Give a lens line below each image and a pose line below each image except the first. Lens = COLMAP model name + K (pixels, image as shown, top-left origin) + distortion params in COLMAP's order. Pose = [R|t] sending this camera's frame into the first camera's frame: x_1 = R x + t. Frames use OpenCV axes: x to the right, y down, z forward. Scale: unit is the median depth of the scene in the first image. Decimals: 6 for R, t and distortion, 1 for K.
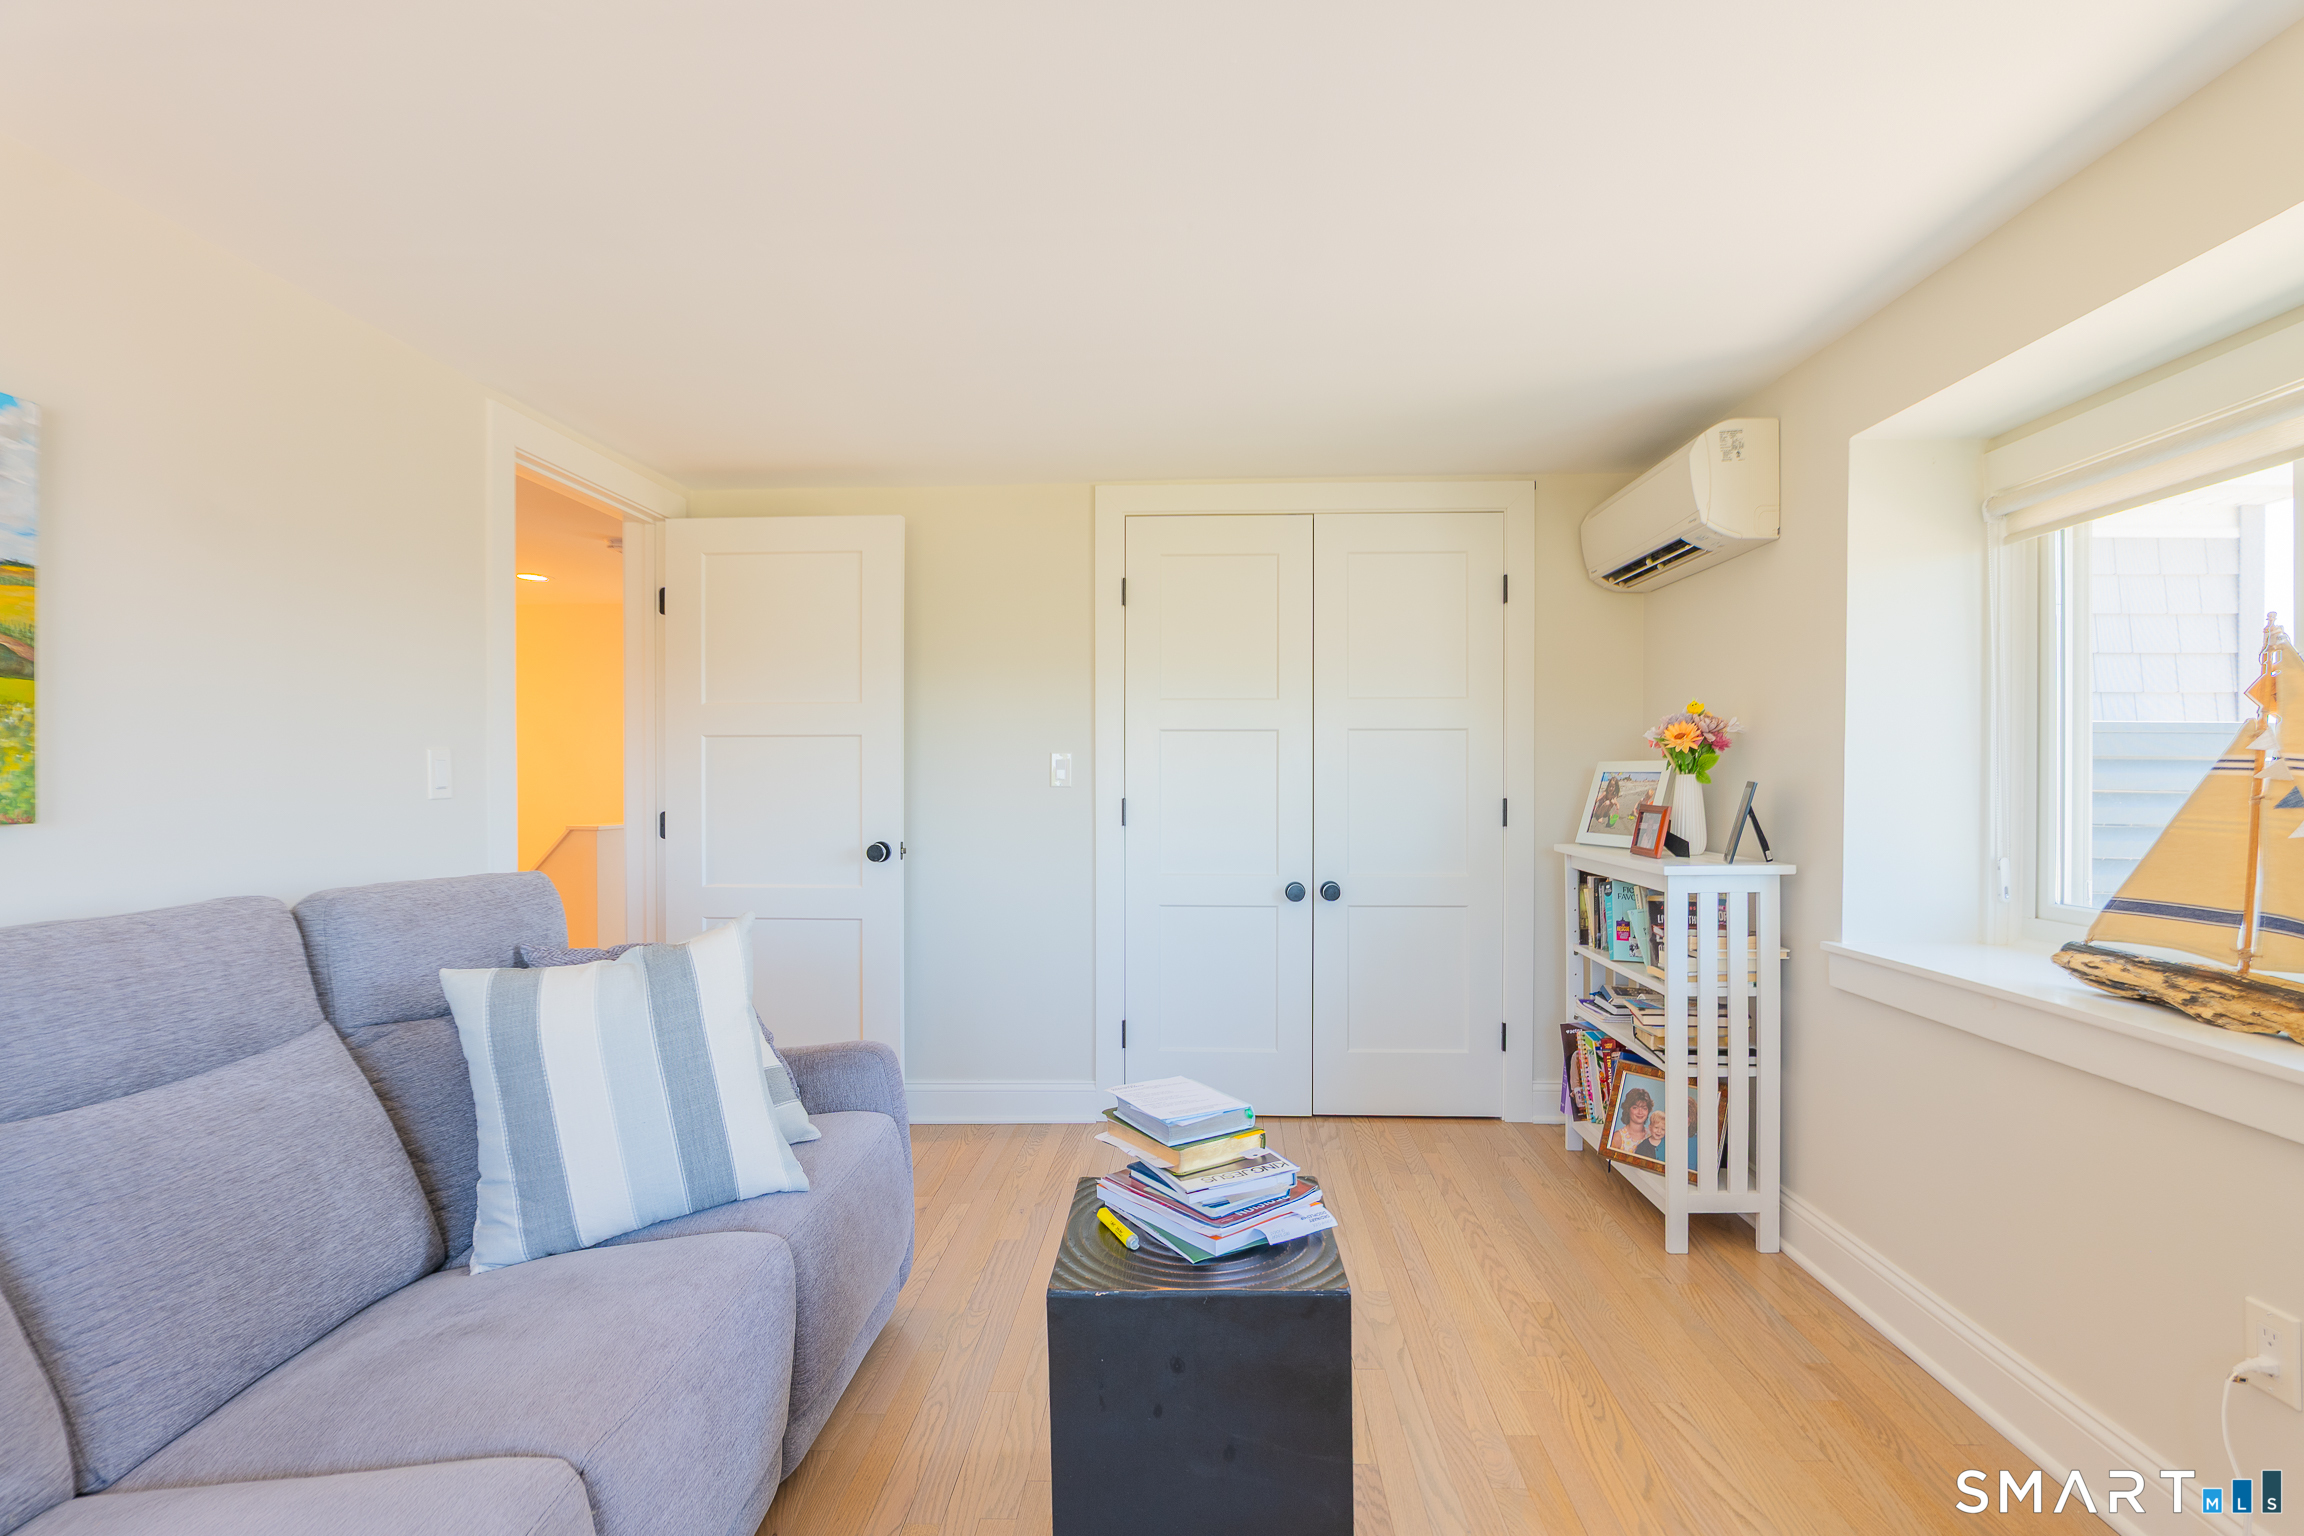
lens RADIAL K [[1067.6, 0, 1116.5], [0, 1067.6, 774.4], [0, 0, 1]] dist [-0.018639, 0.002440]
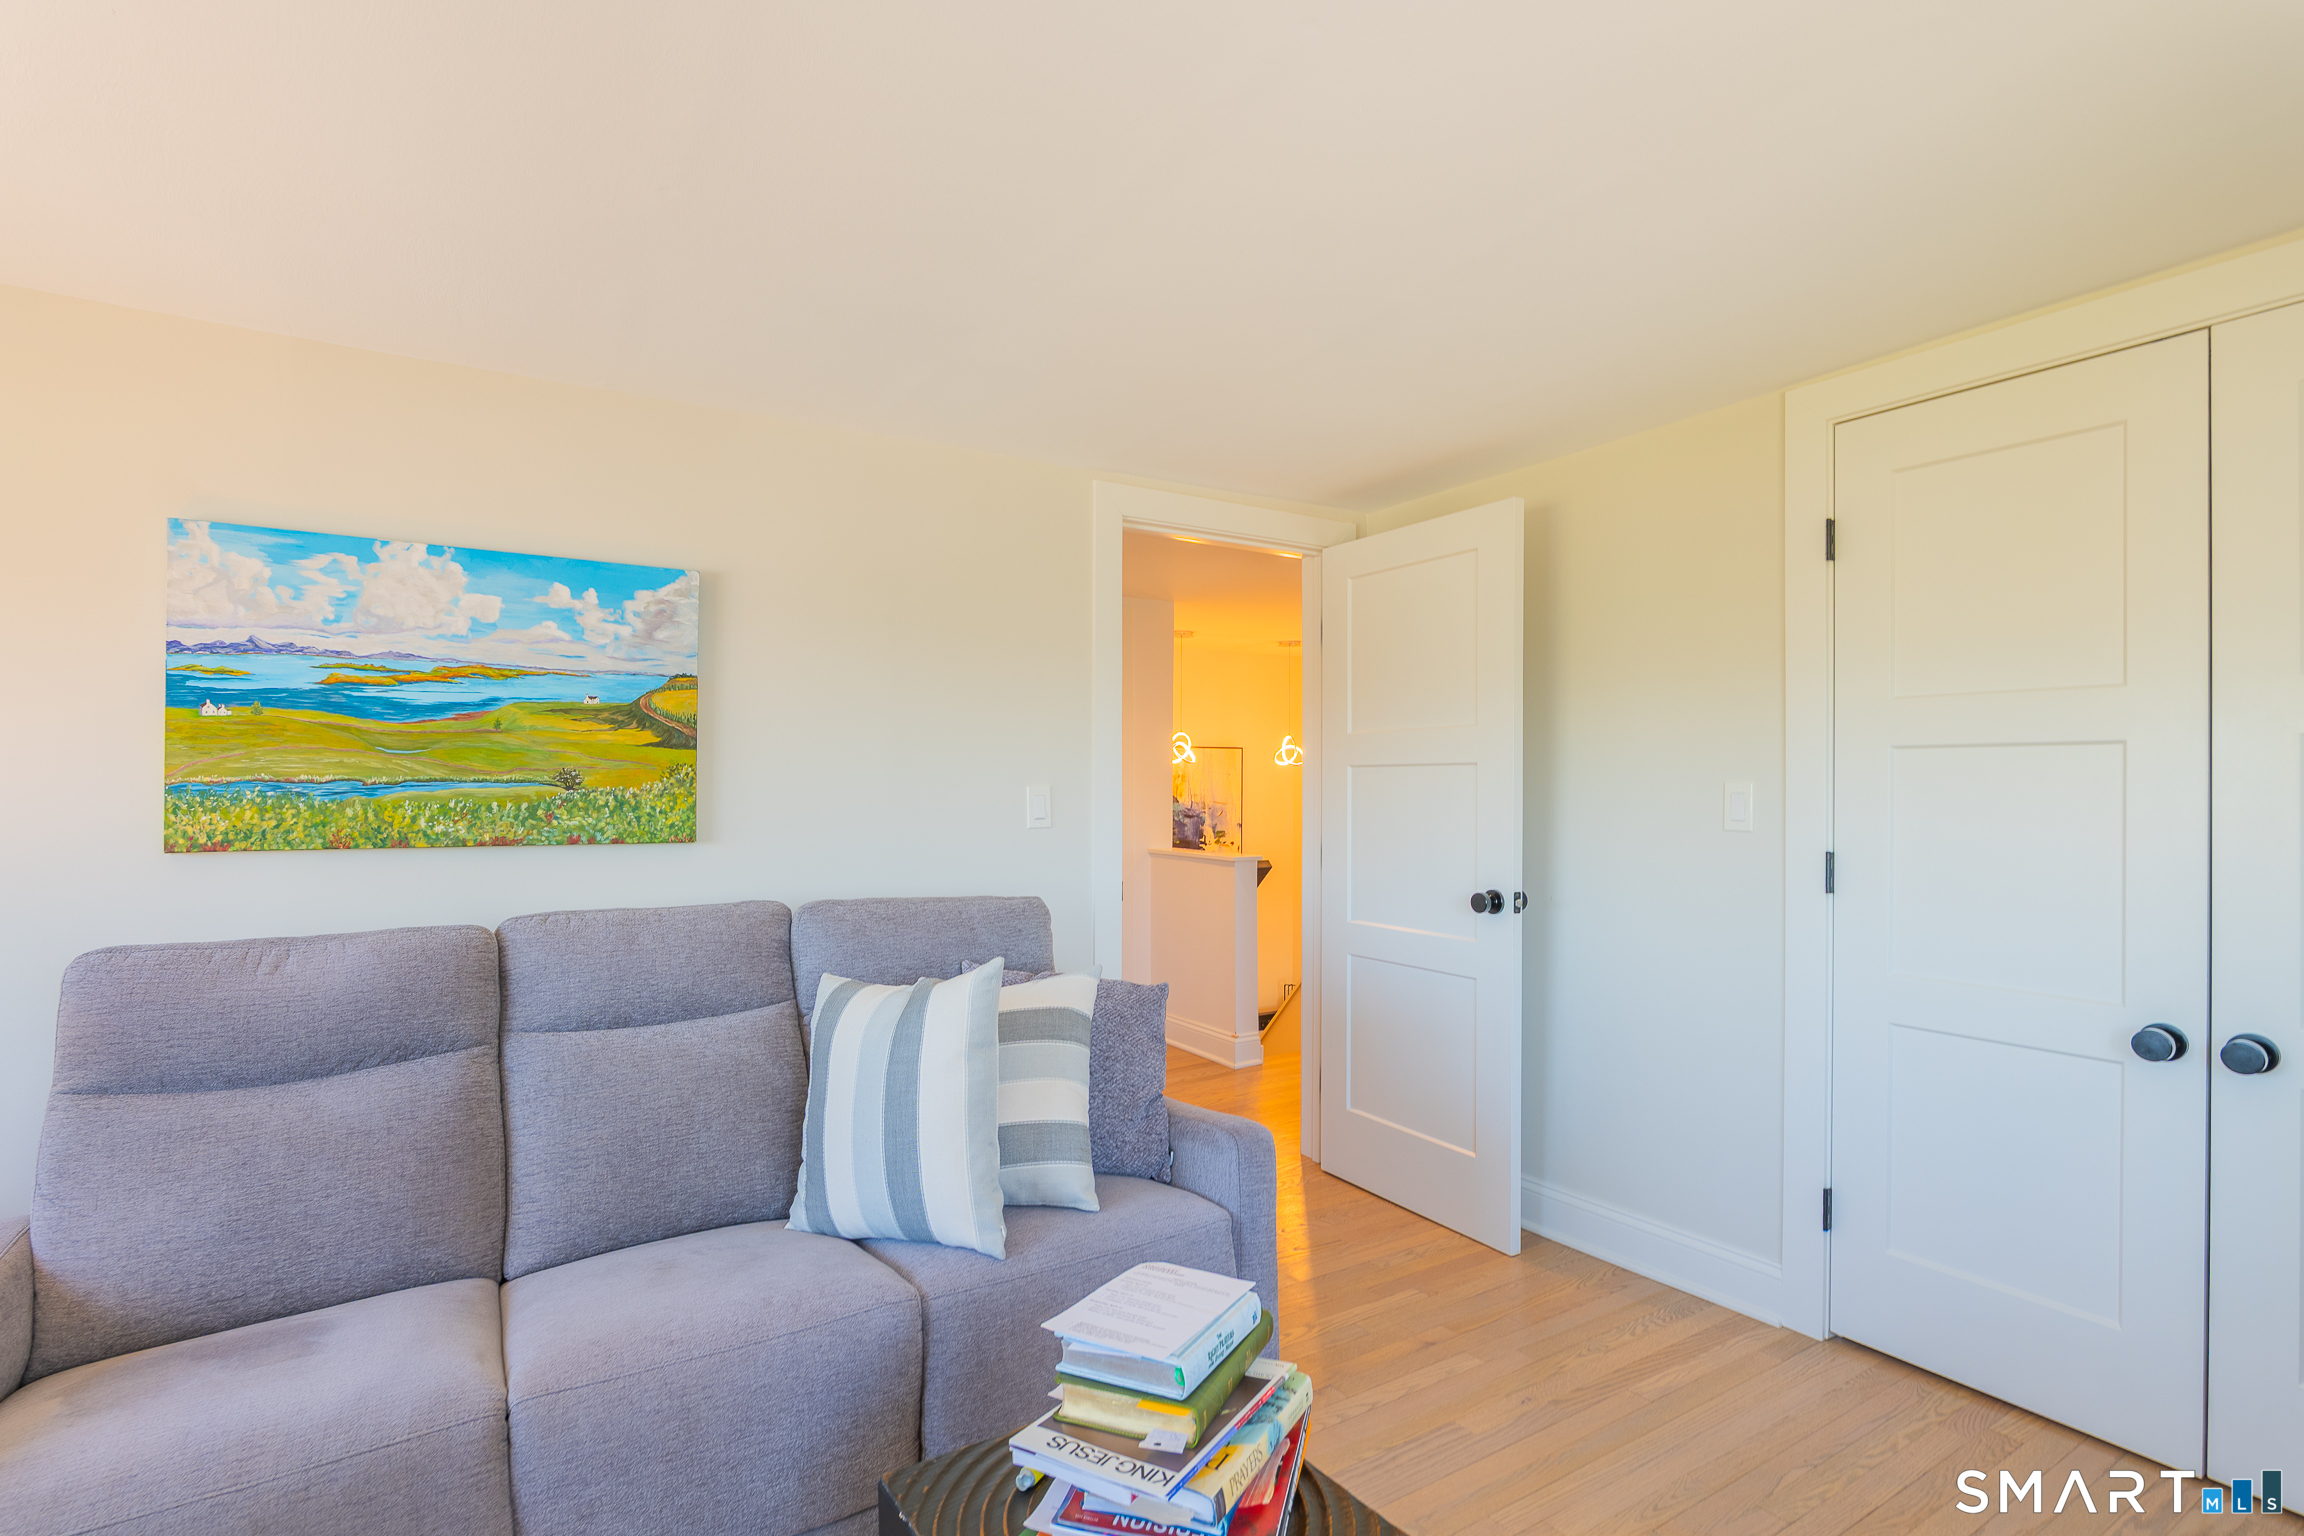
lens RADIAL K [[1067.6, 0, 1146.4], [0, 1067.6, 777.6], [0, 0, 1]] dist [-0.018639, 0.002440]
pose [[0.594178, -0.003797, -0.804325, 0.628277], [-0.002920, 0.999972, -0.006877, -0.039794], [0.804328, 0.006435, 0.594150, 0.603199]]
